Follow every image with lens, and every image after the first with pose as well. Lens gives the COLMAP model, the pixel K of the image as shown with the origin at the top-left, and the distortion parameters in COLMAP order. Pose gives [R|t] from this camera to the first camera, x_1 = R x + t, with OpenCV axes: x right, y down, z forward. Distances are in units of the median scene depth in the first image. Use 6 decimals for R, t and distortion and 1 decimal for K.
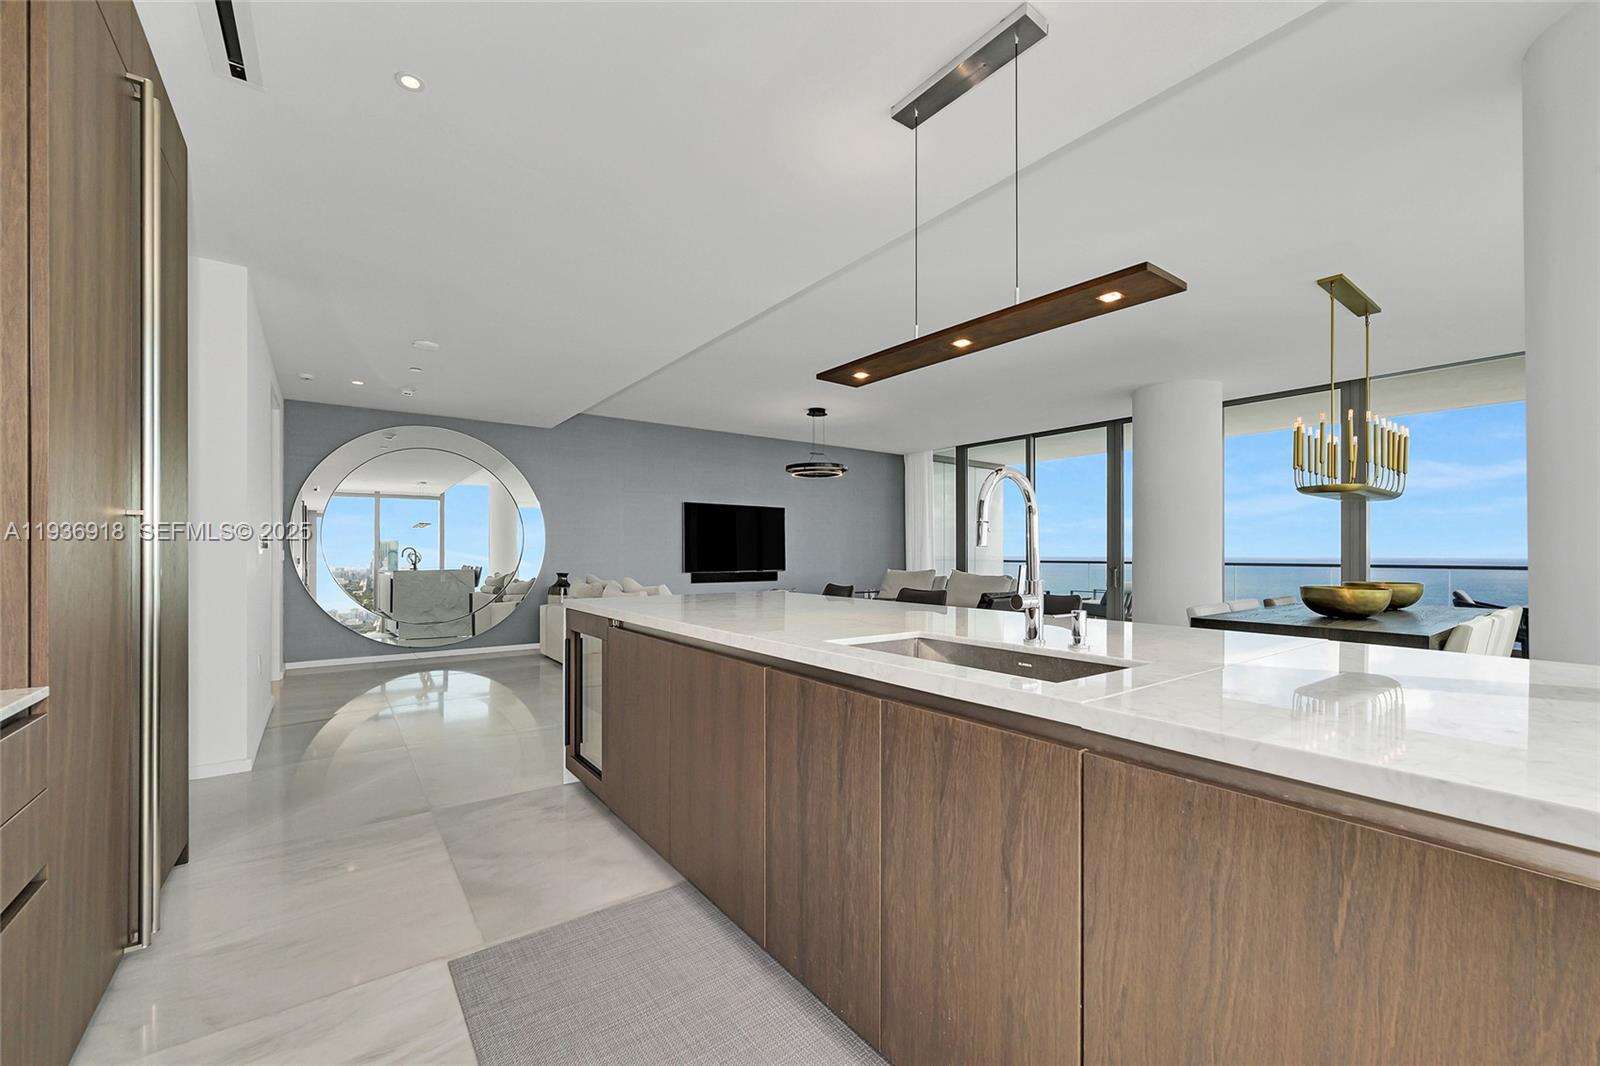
lens RADIAL K [[638.4, 0, 797.5], [0, 638.4, 548.3], [0, 0, 1]] dist [0.000207, 0.000813]
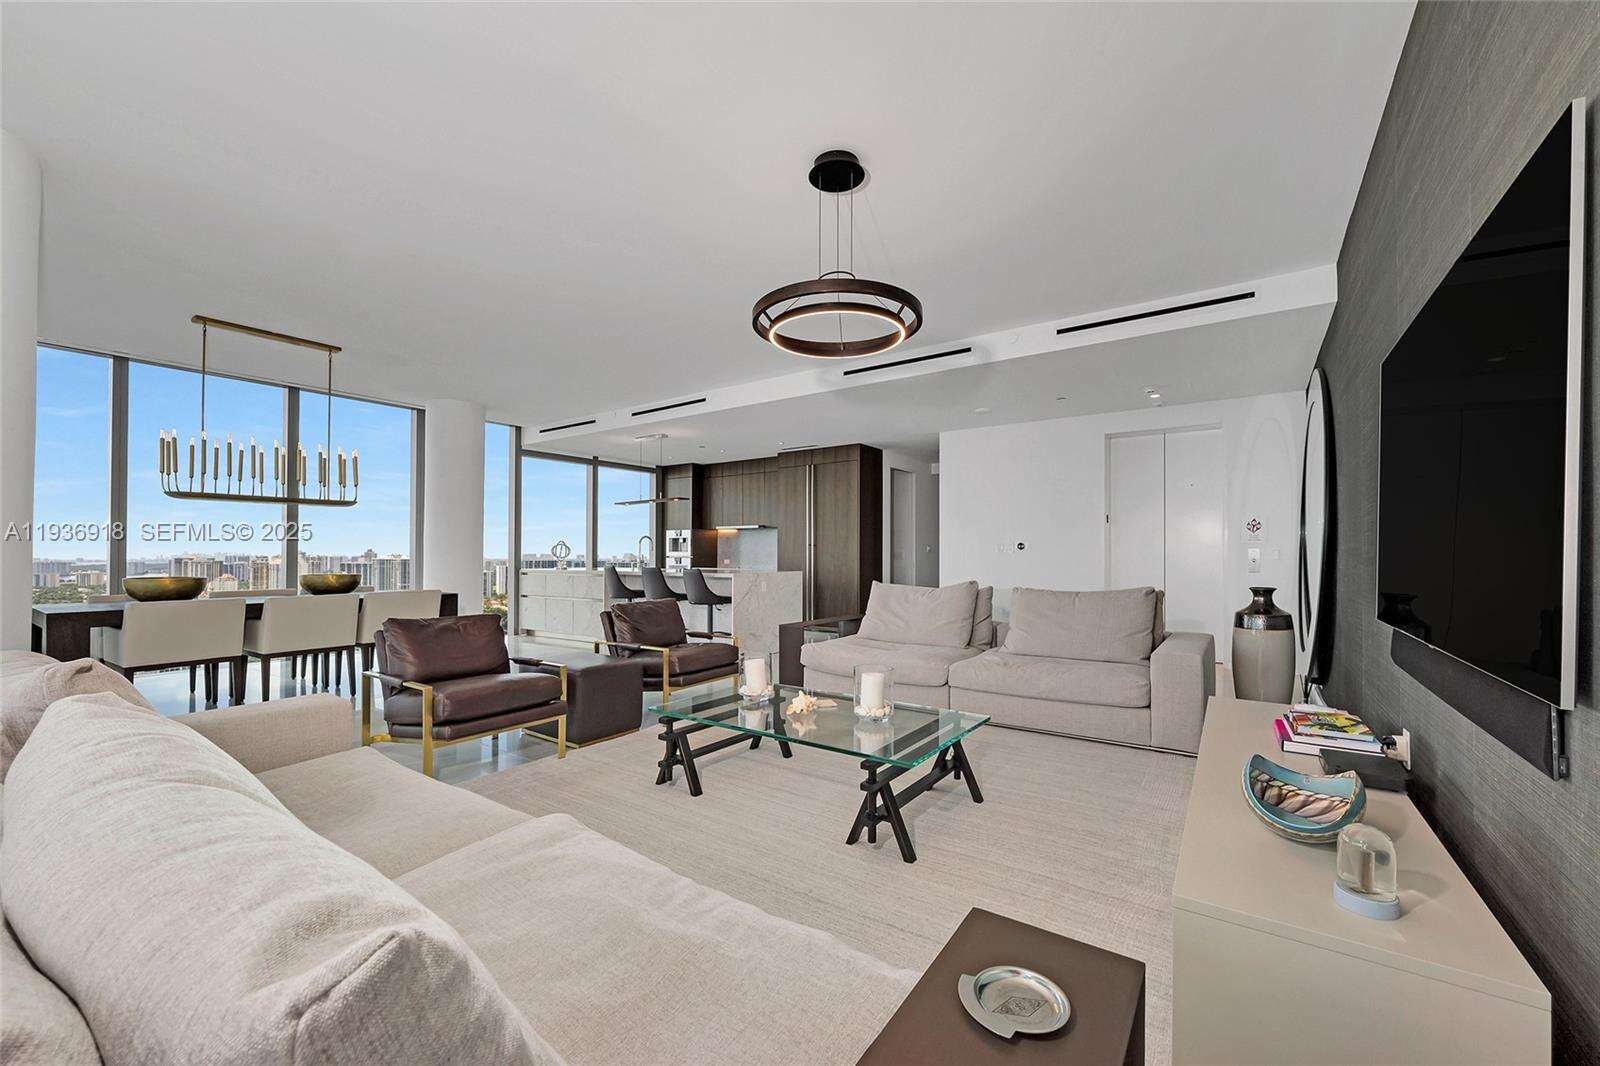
lens RADIAL K [[638.4, 0, 797.5], [0, 638.4, 548.3], [0, 0, 1]] dist [0.000207, 0.000813]
pose [[-0.951196, -0.004074, -0.308560, 0.142966], [0.000544, 0.999889, -0.014881, 0.011151], [0.308586, -0.014323, -0.951089, 1.172379]]
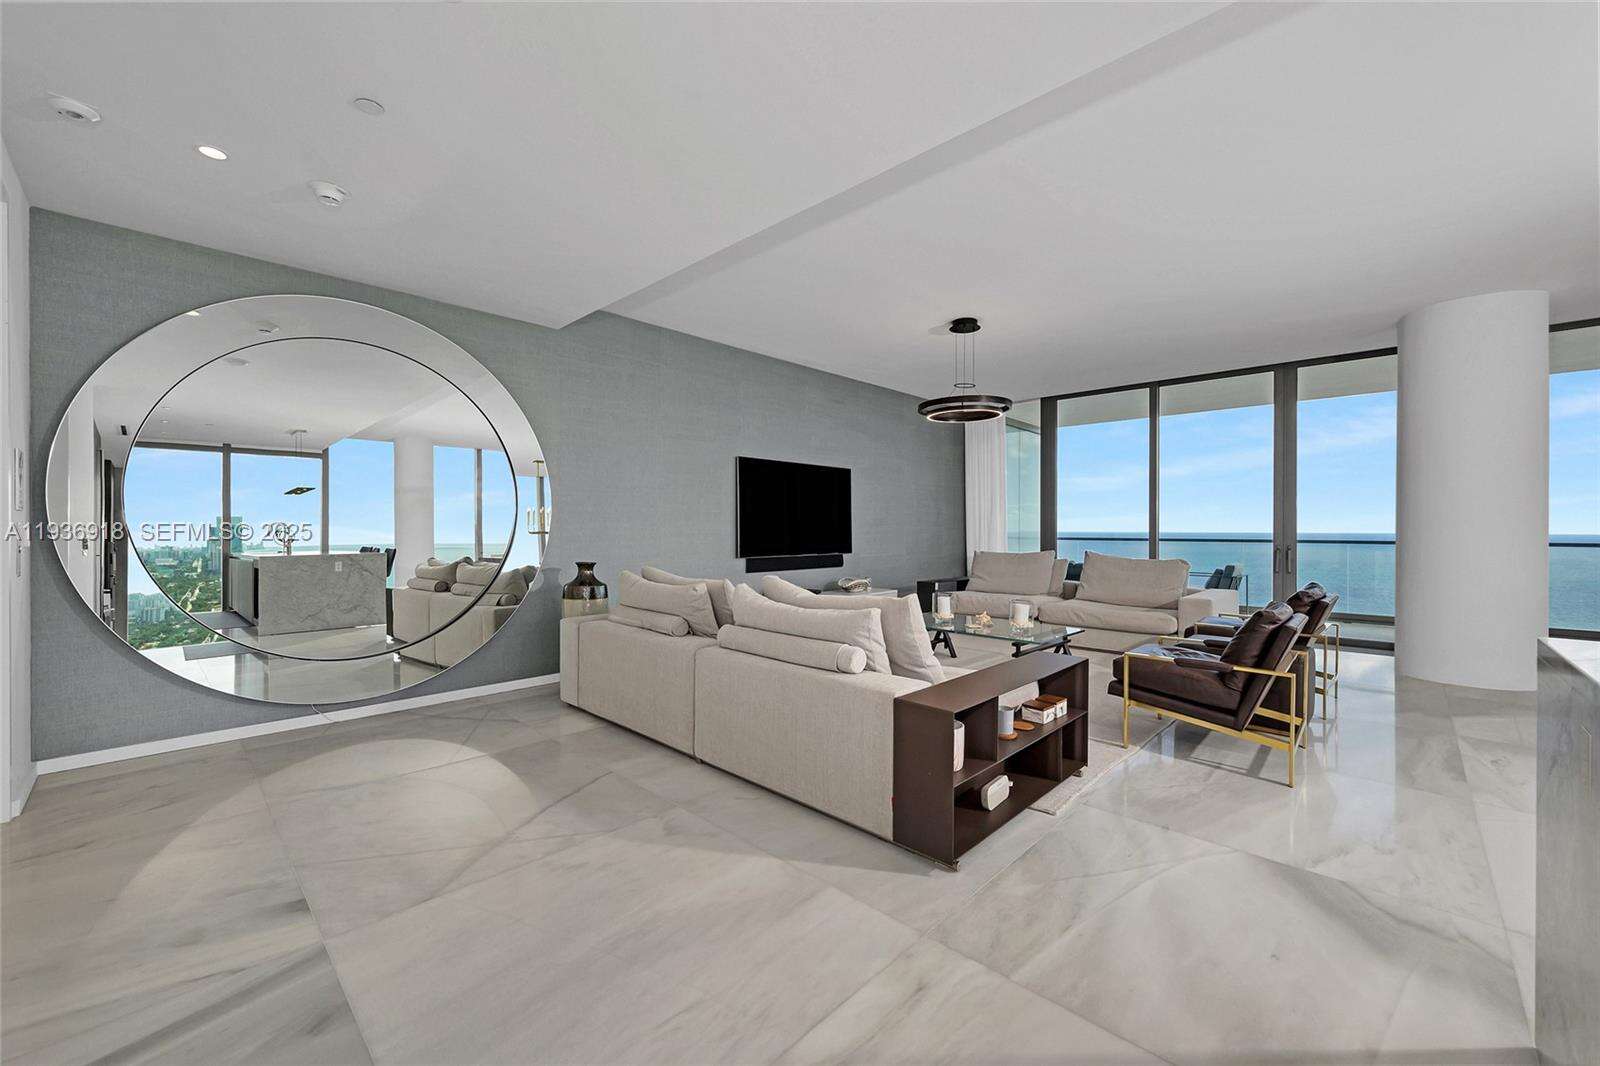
lens RADIAL K [[627.5, 0, 800.4], [0, 627.5, 531.0], [0, 0, 1]] dist [-0.002501, 0.000253]
pose [[0.985657, -0.001143, 0.168758, -0.225685], [-0.000569, 0.999949, 0.010101, 0.001643], [-0.168761, -0.010052, 0.985606, 0.315399]]
